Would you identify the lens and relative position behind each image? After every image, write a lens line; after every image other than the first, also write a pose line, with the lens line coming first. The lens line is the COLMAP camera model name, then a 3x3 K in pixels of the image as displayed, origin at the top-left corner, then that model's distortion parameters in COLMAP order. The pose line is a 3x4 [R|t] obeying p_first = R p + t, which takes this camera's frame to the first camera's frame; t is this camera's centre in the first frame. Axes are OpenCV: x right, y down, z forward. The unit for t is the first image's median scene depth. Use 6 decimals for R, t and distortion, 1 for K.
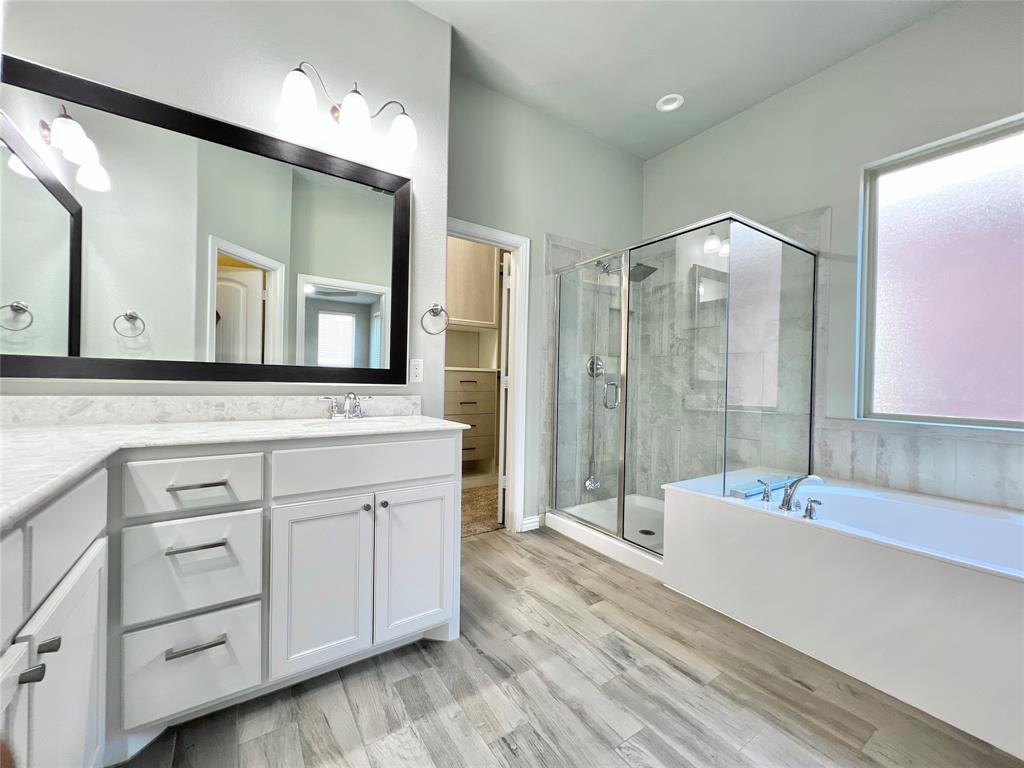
lens RADIAL K [[408.9, 0, 507.5], [0, 408.9, 384.4], [0, 0, 1]] dist [-0.000885, -0.000502]
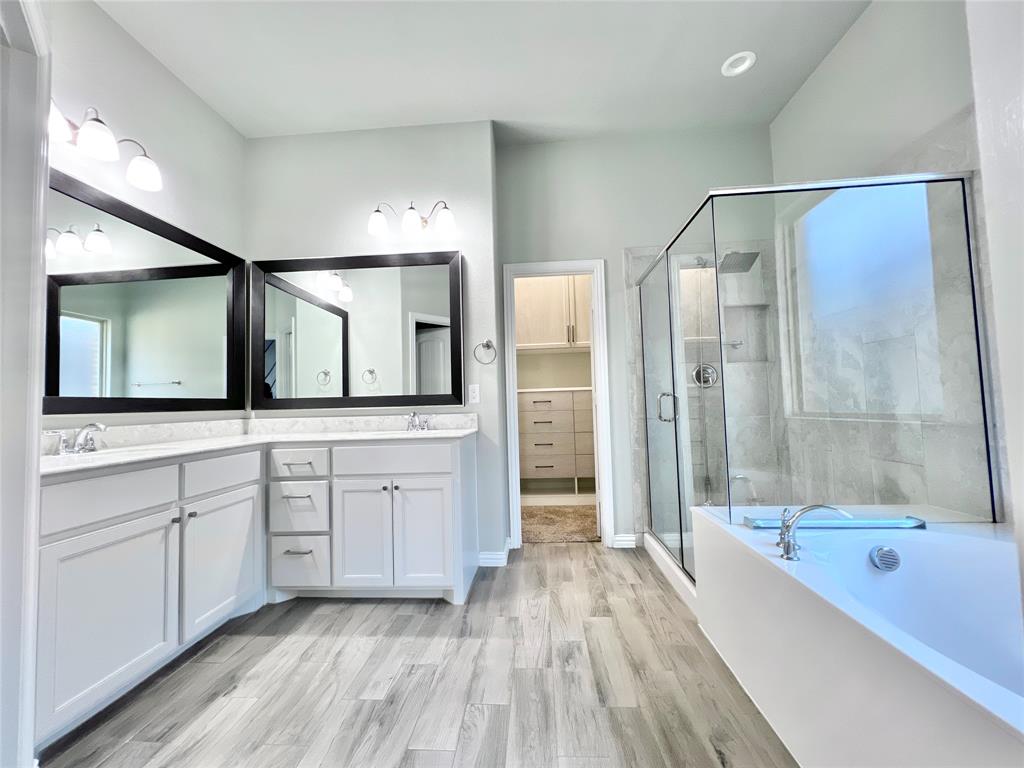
lens RADIAL K [[408.9, 0, 508.8], [0, 408.9, 384.5], [0, 0, 1]] dist [-0.000885, -0.000502]
pose [[0.785951, -0.074301, -0.613808, 0.764229], [0.040503, 0.996808, -0.068800, 0.034861], [0.616961, 0.029212, 0.786452, 0.073441]]
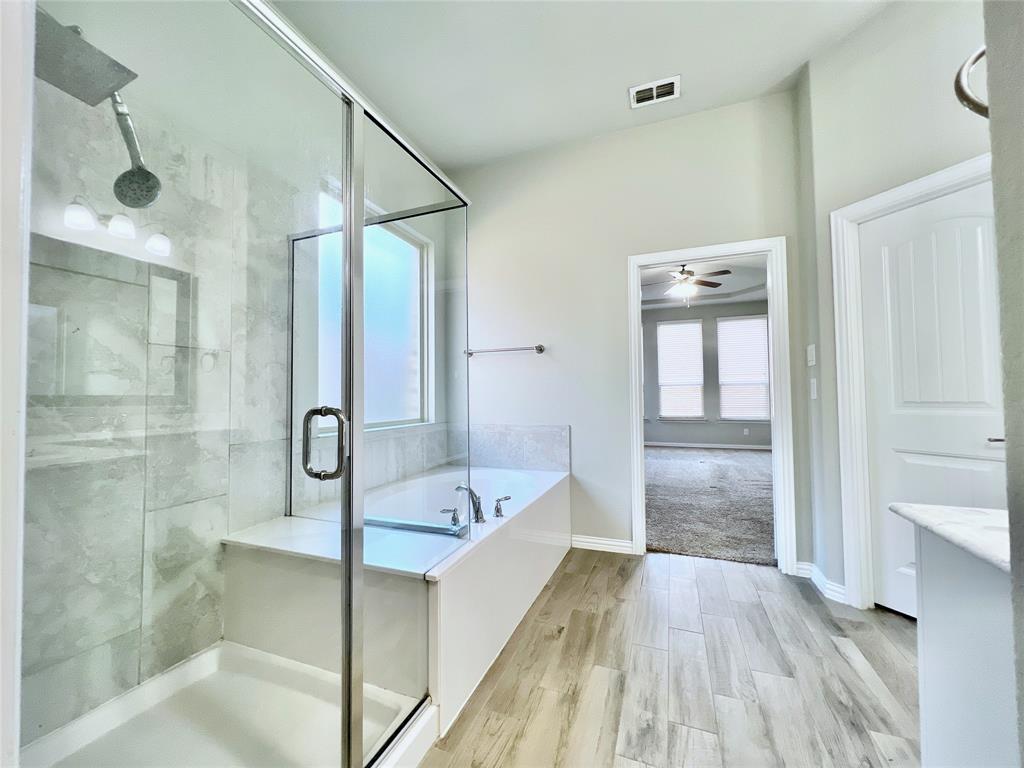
lens RADIAL K [[408.9, 0, 511.7], [0, 408.9, 382.6], [0, 0, 1]] dist [-0.000885, -0.000502]
pose [[-0.570334, 0.016025, 0.821256, -0.217637], [0.005440, 0.999861, -0.015733, -0.028383], [-0.821395, -0.004505, -0.570342, 1.520494]]
